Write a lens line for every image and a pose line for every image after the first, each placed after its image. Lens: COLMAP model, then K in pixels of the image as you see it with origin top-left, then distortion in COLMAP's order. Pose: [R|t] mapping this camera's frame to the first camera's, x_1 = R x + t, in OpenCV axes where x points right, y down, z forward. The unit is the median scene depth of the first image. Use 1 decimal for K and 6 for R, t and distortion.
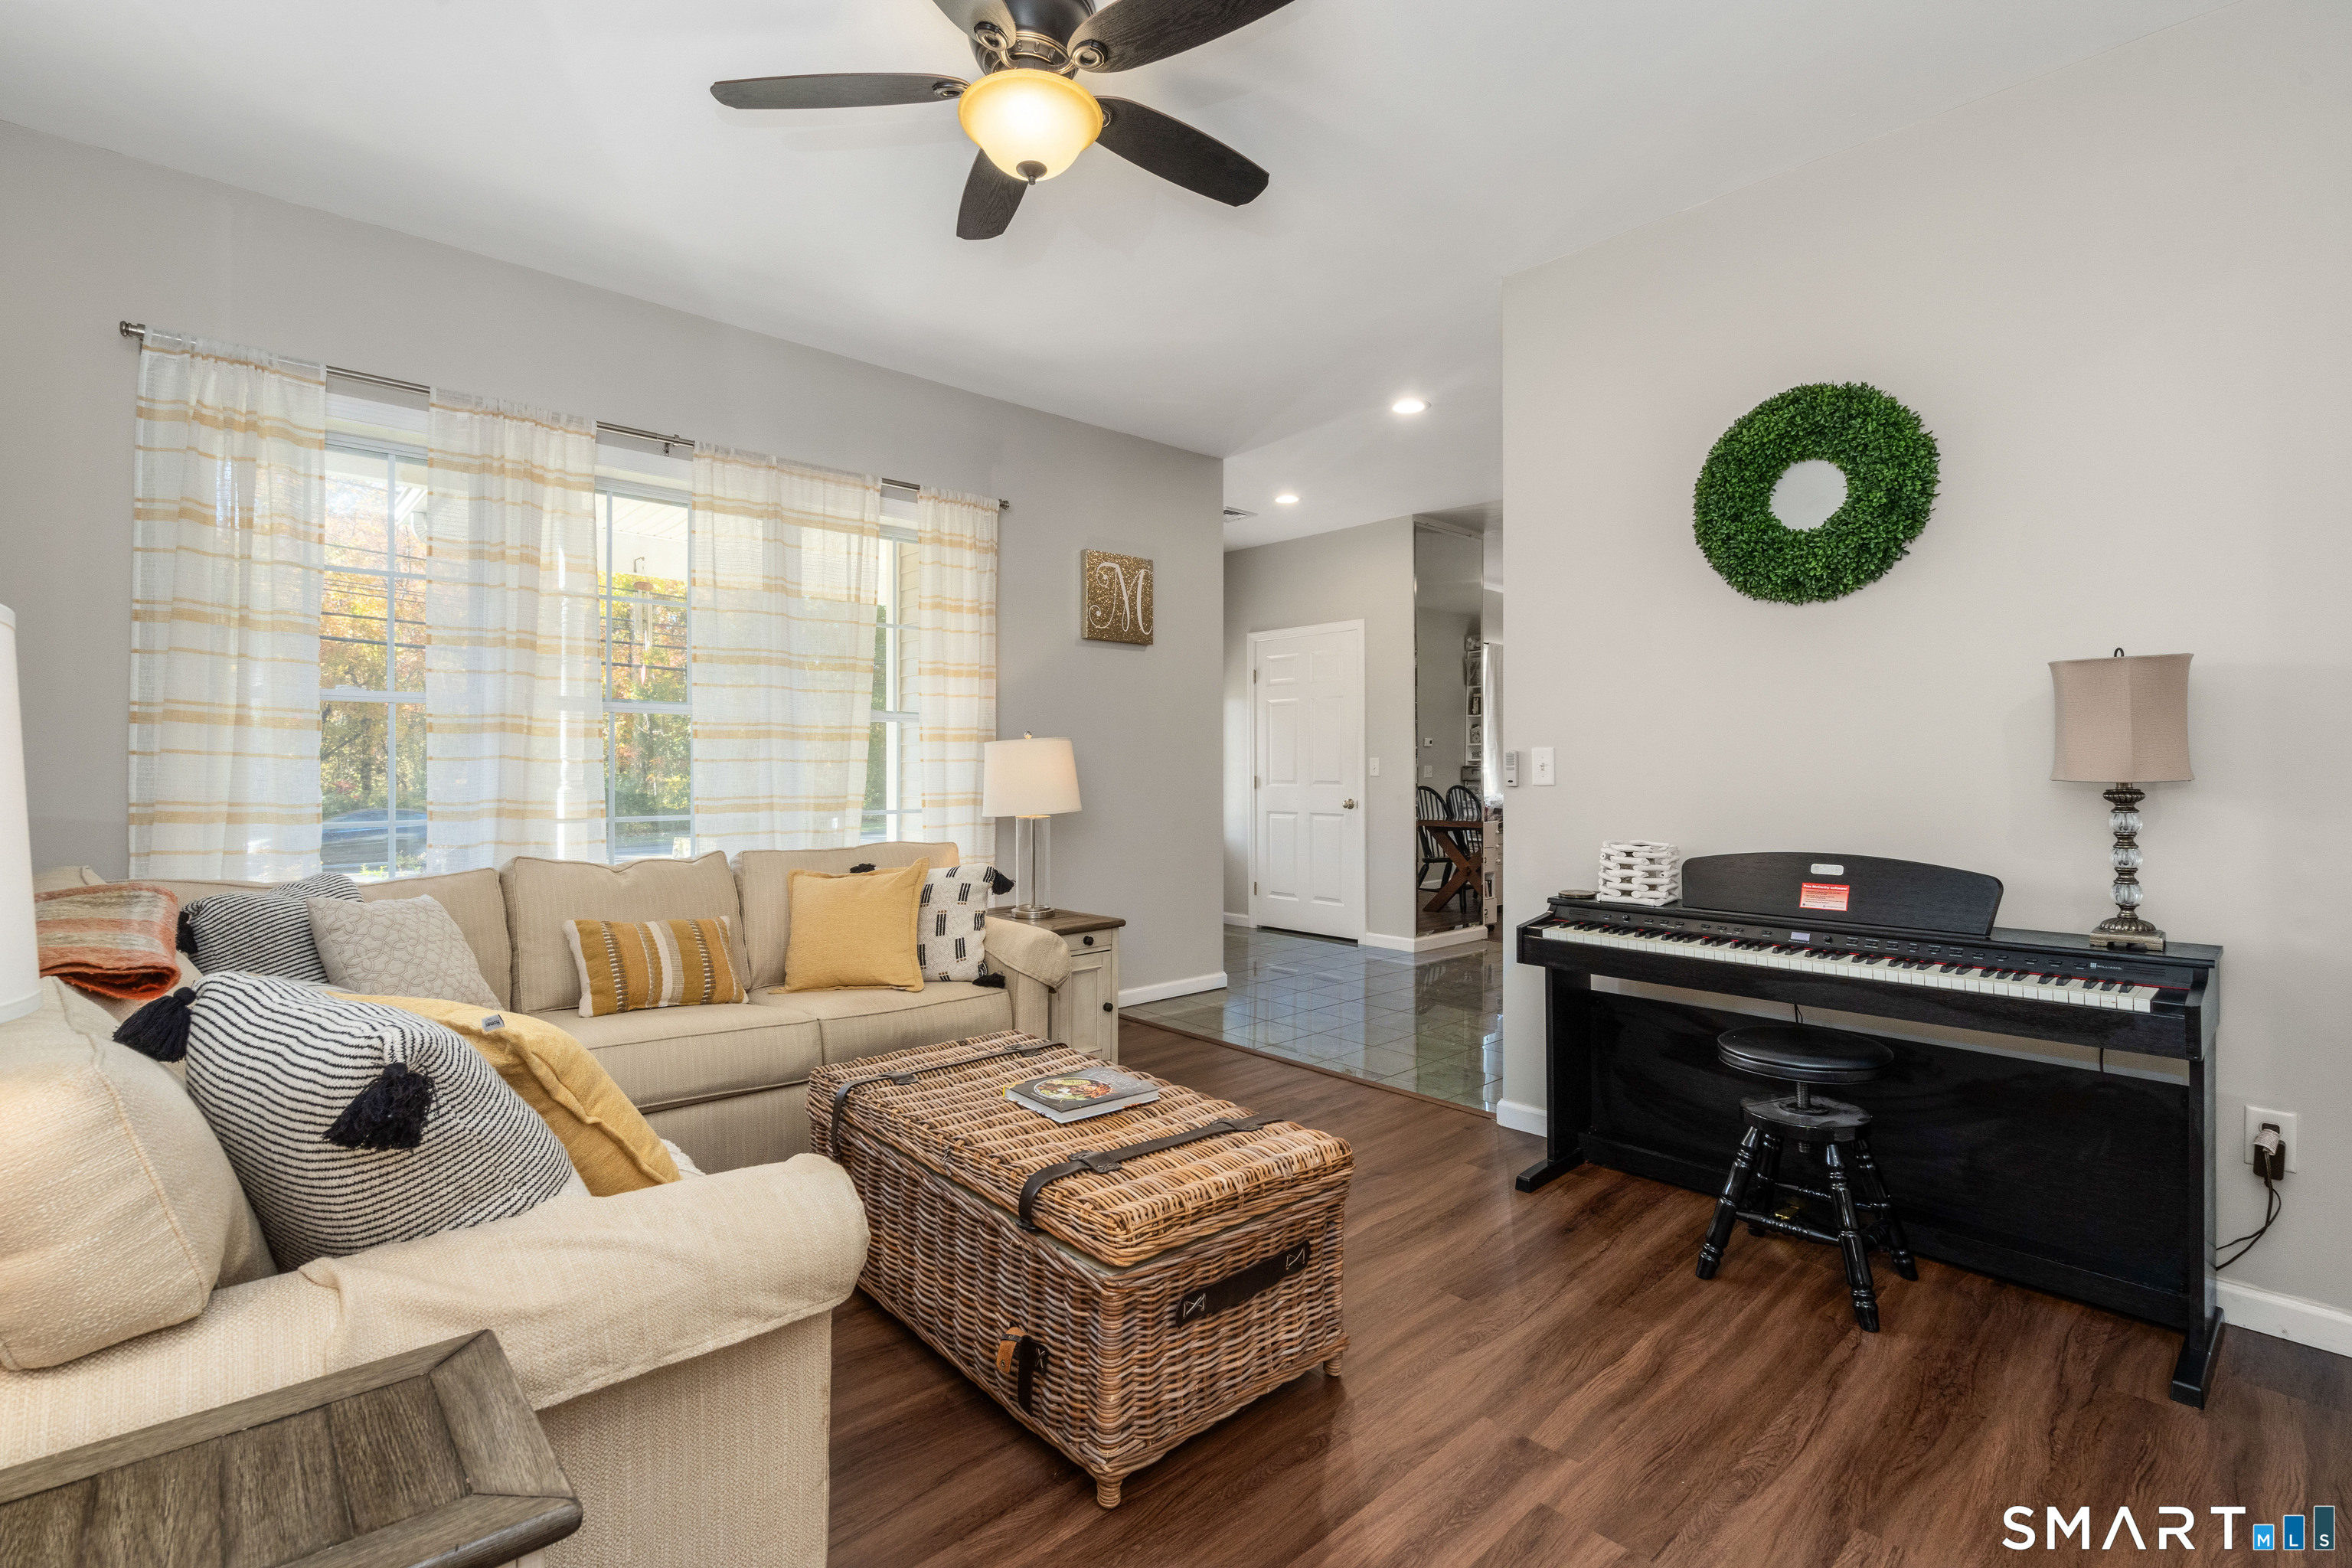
lens RADIAL K [[1067.9, 0, 1178.8], [0, 1067.9, 753.9], [0, 0, 1]] dist [-0.000980, -0.000032]
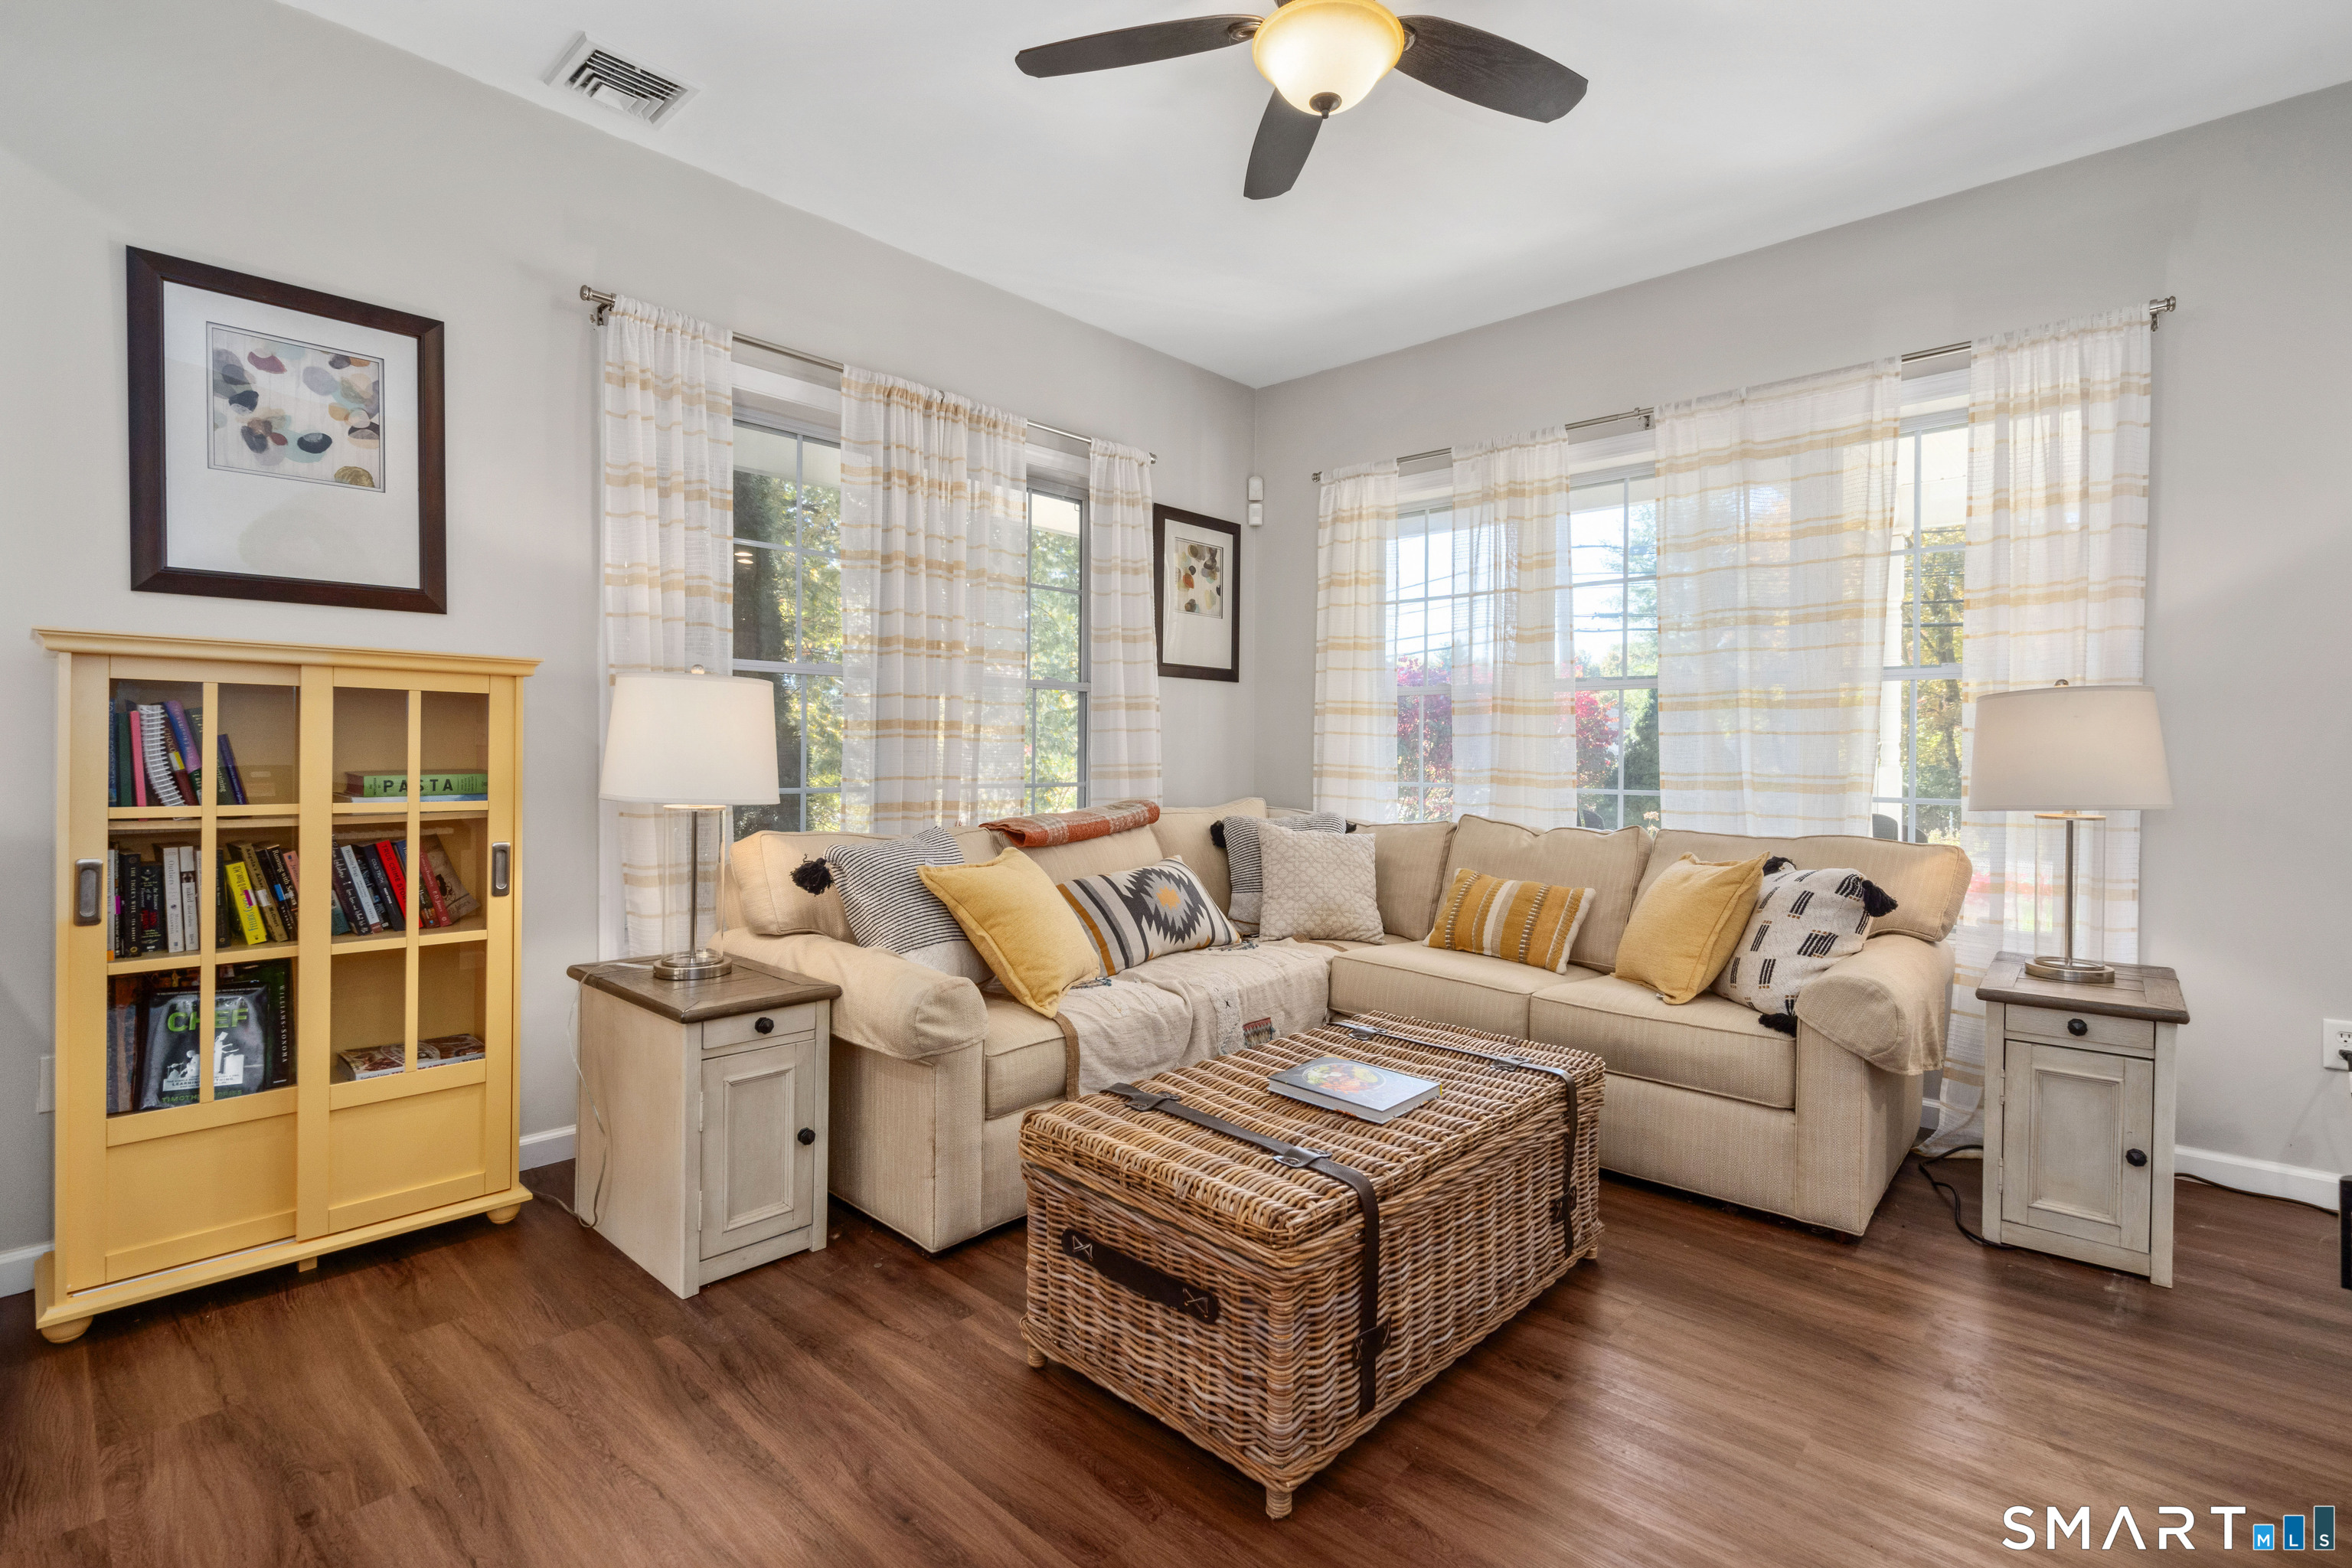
lens RADIAL K [[1067.9, 0, 1166.9], [0, 1067.9, 777.0], [0, 0, 1]] dist [-0.000980, -0.000032]
pose [[0.079077, 0.018685, -0.996693, 0.749556], [0.004728, 0.999806, 0.019118, 0.036687], [0.996857, -0.006224, 0.078973, 0.733572]]
